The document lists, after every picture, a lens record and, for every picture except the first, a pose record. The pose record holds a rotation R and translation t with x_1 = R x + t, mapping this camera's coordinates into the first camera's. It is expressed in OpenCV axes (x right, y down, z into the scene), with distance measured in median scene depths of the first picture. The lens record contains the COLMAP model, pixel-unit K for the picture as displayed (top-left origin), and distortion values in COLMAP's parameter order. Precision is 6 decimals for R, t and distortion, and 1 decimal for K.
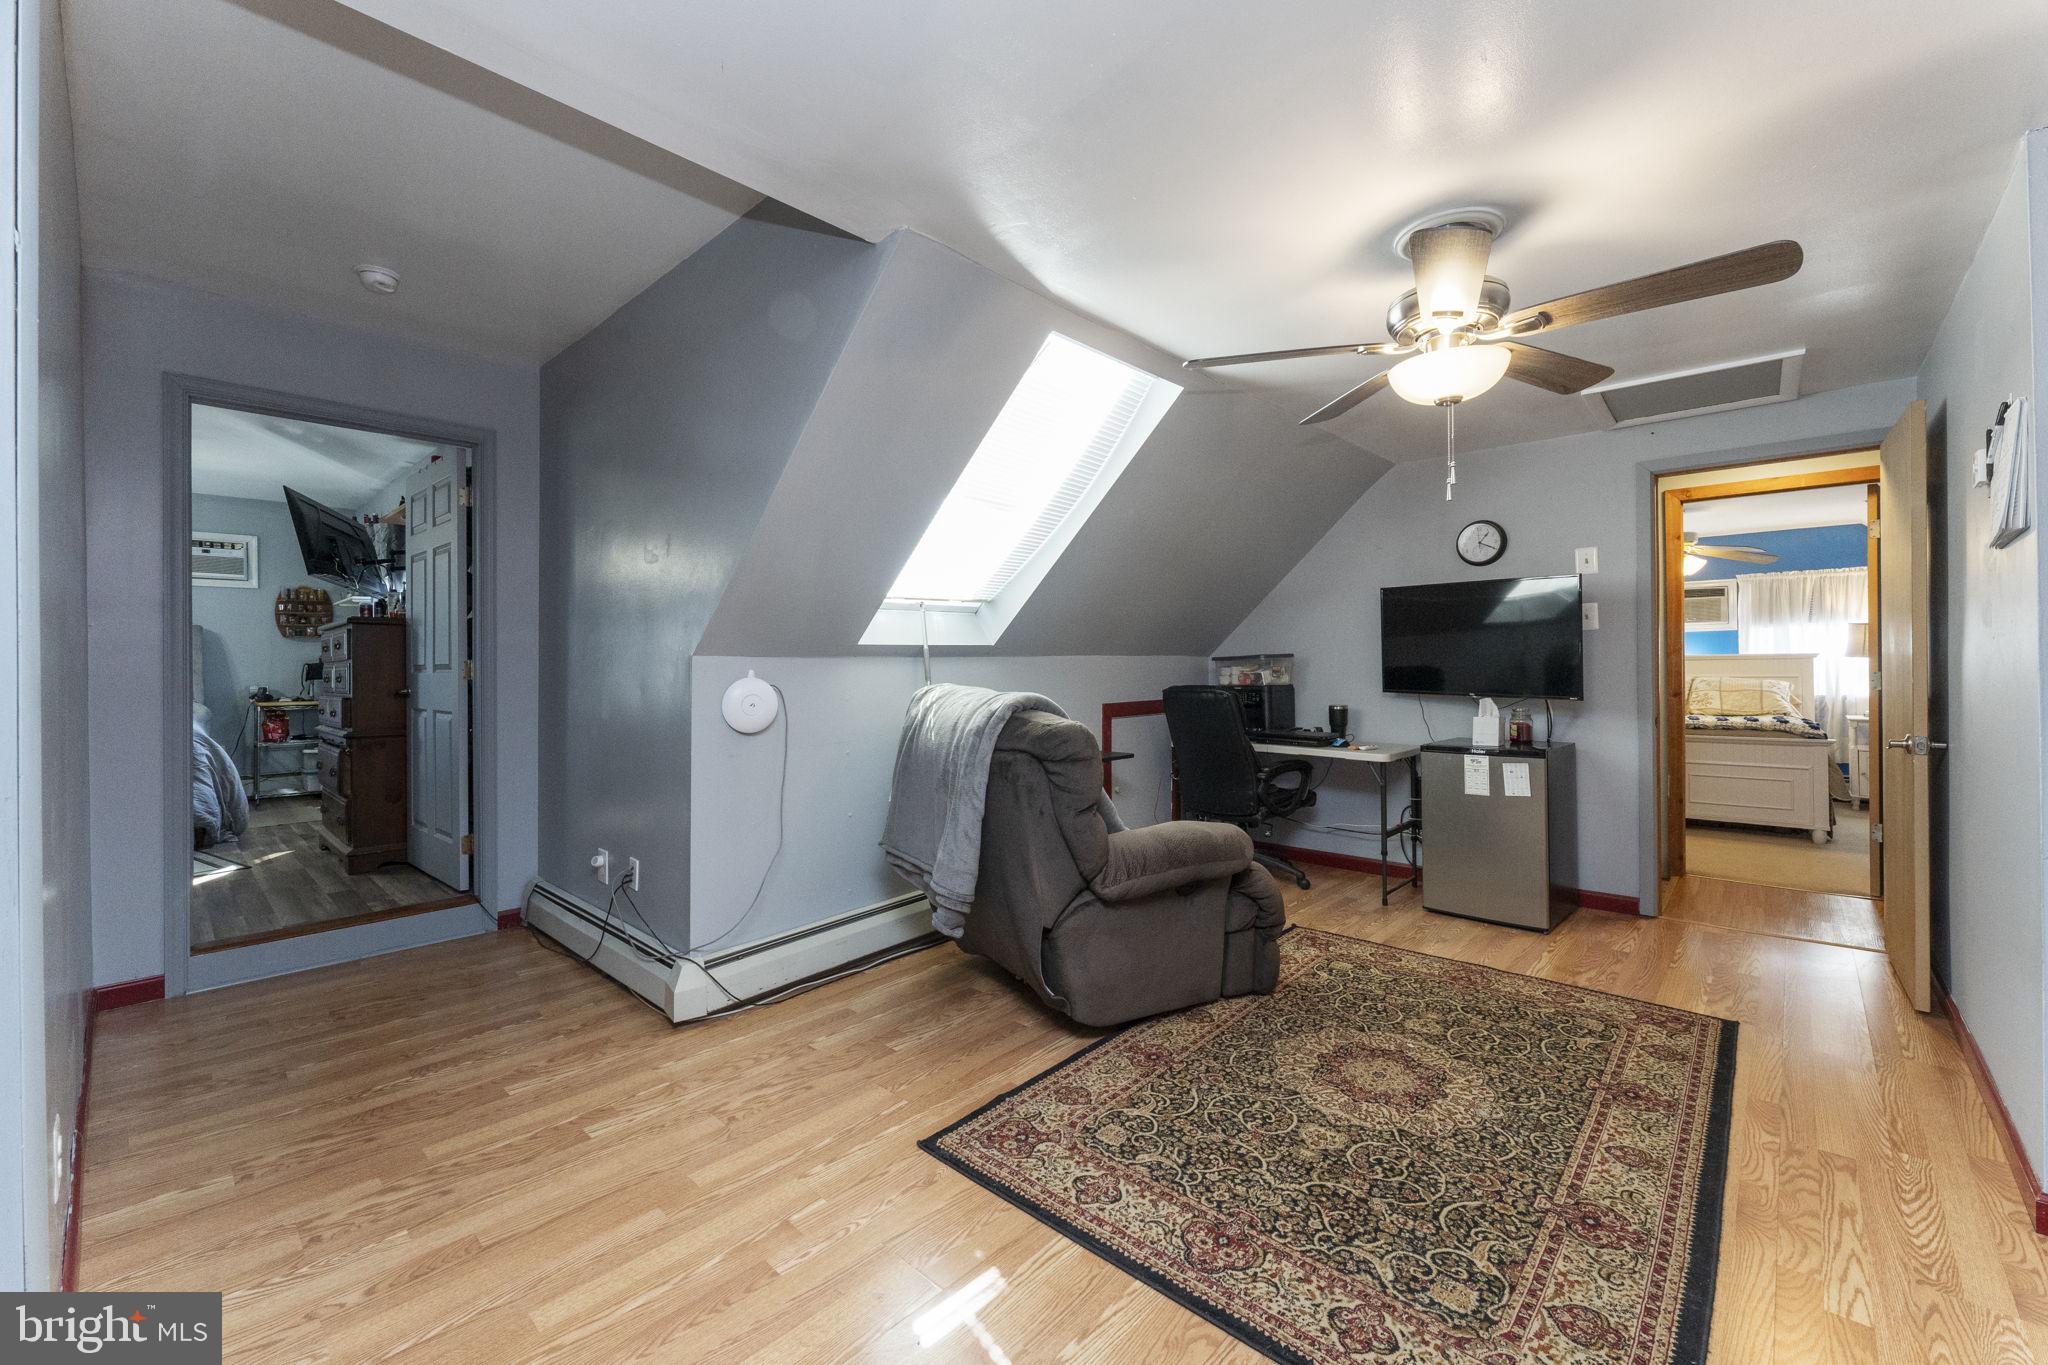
lens RADIAL K [[813.4, 0, 1022.6], [0, 813.4, 665.3], [0, 0, 1]] dist [-0.000277, -0.000055]
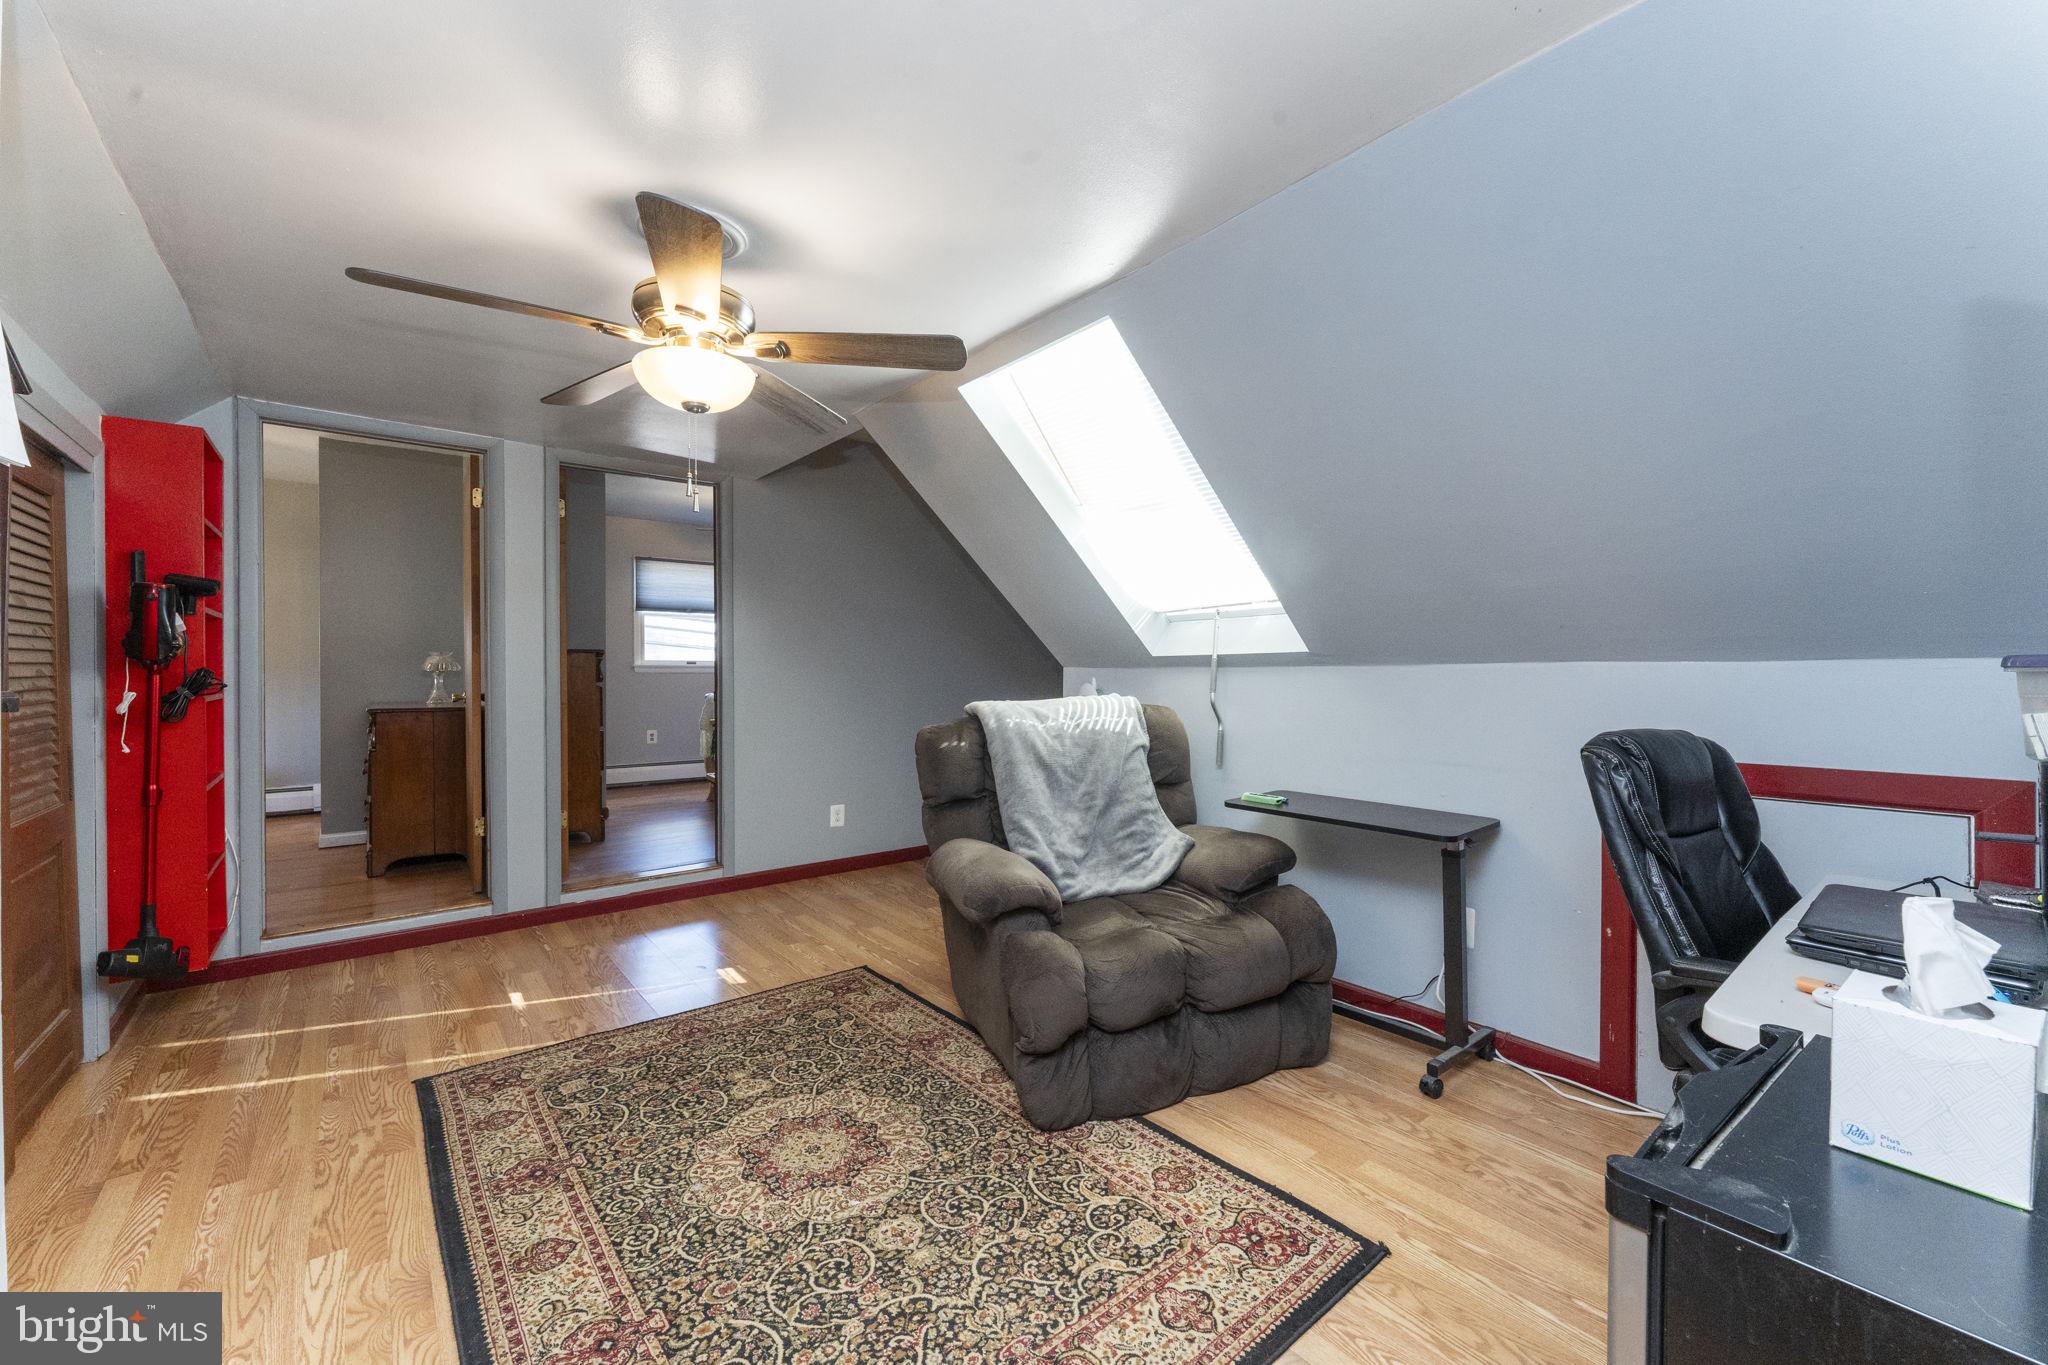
lens RADIAL K [[813.4, 0, 1021.6], [0, 813.4, 677.0], [0, 0, 1]] dist [-0.000277, -0.000055]
pose [[-0.128787, 0.016501, -0.991535, 1.475098], [-0.000017, 0.999862, 0.016642, -0.023496], [0.991672, 0.002160, -0.128769, 1.550247]]
